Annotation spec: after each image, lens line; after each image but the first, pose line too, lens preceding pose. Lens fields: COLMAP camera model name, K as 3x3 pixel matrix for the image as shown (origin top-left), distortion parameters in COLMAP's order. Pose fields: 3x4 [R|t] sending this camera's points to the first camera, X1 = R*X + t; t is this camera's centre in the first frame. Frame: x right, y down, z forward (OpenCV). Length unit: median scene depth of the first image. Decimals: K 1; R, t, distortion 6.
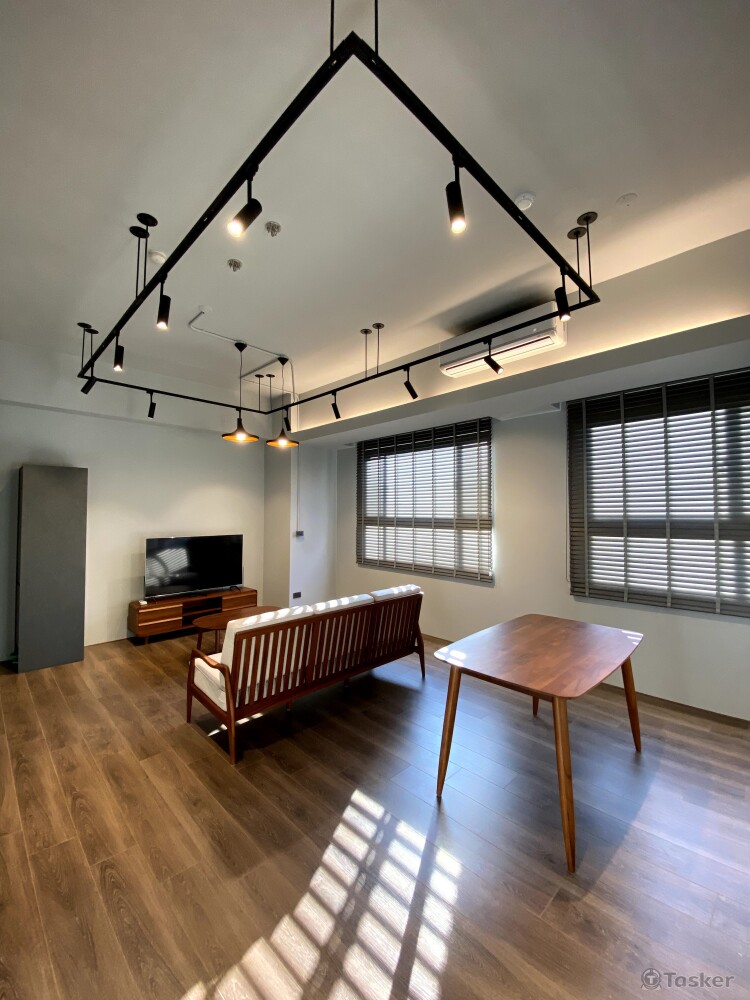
lens RADIAL K [[404.0, 0, 372.6], [0, 404.0, 499.4], [0, 0, 1]] dist [-0.000270, -0.000111]
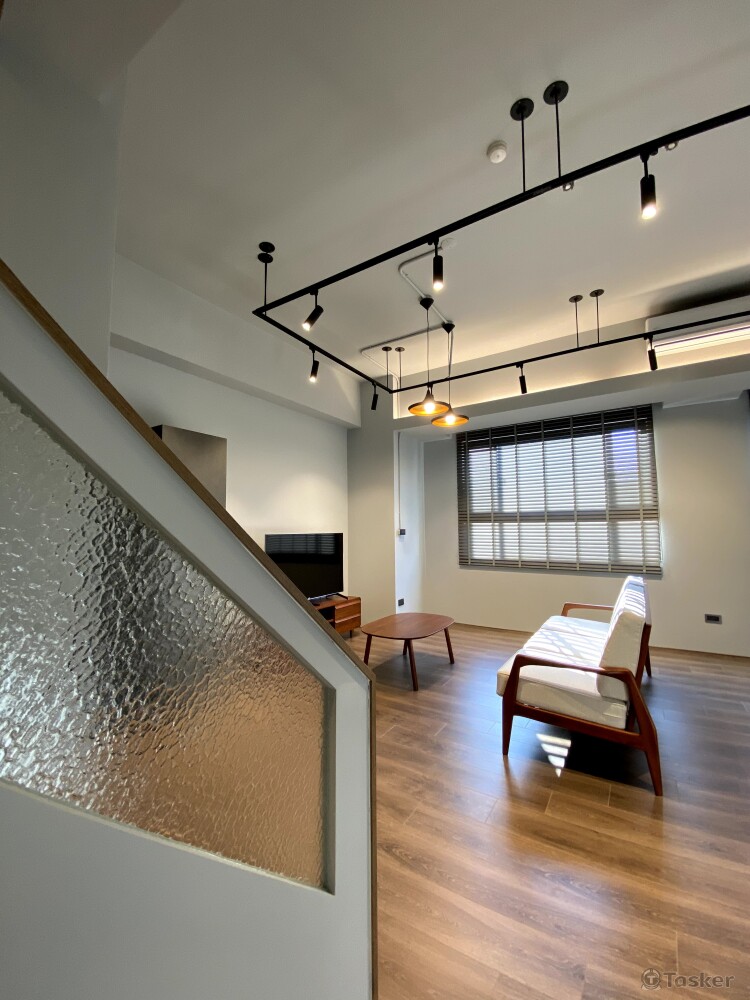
lens RADIAL K [[404.0, 0, 375.8], [0, 404.0, 498.2], [0, 0, 1]] dist [-0.000270, -0.000111]
pose [[0.981758, 0.007060, 0.190006, -0.469487], [0.001343, 0.999028, -0.044061, 0.056916], [-0.190132, 0.043512, 0.980794, 0.159411]]
